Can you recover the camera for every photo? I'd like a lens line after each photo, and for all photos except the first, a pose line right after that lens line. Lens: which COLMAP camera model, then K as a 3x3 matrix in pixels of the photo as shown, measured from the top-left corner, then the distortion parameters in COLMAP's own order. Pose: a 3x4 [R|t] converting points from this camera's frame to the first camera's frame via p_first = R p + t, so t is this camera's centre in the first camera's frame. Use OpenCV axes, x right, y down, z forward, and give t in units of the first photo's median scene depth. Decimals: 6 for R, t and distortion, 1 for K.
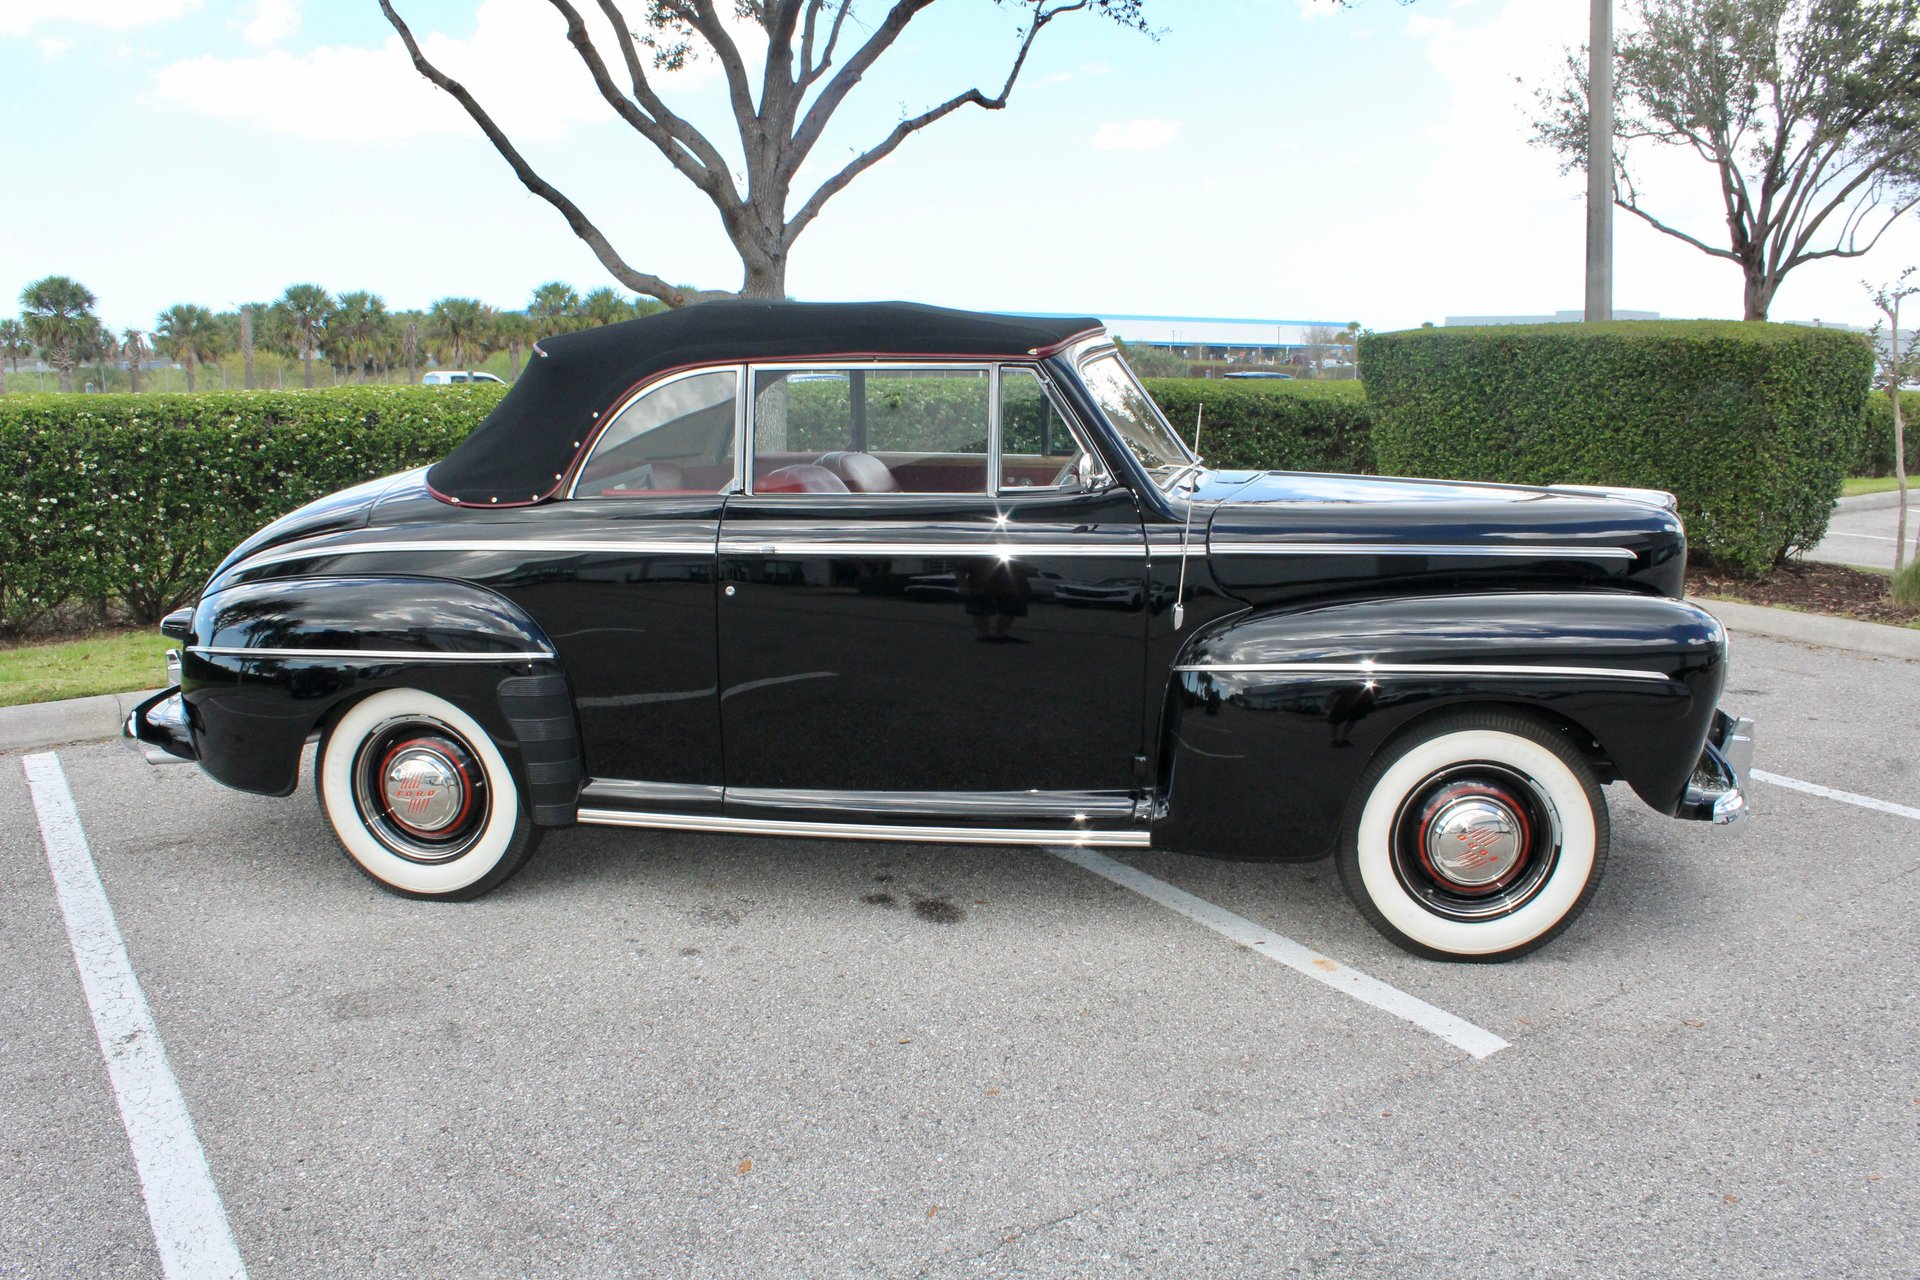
lens RADIAL K [[1605.4, 0, 965.6], [0, 1605.4, 638.7], [0, 0, 1]] dist [-0.174325, 0.161317]
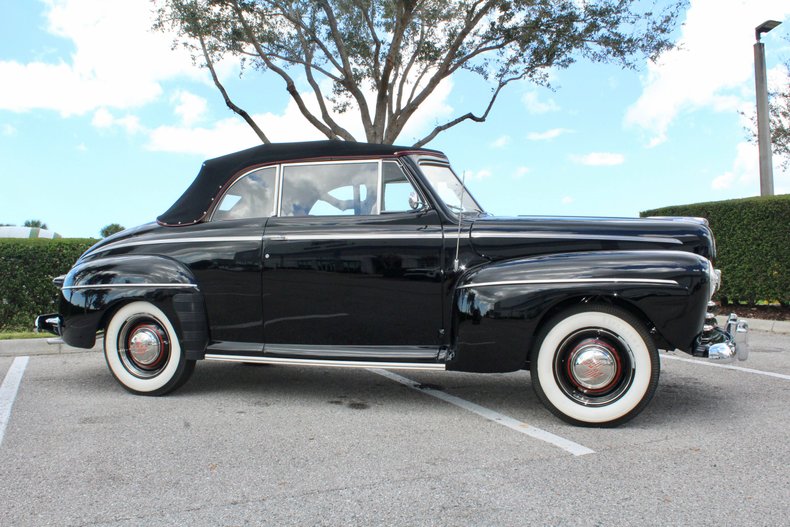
lens RADIAL K [[741.0, 0, 395.0], [0, 741.0, 263.5], [0, 0, 1]] dist [-0.155810, 0.165371]
pose [[0.986777, -0.003302, -0.162049, 0.098161], [-0.025846, 0.983794, -0.177432, 0.077335], [0.160009, 0.179274, 0.970700, -0.007983]]
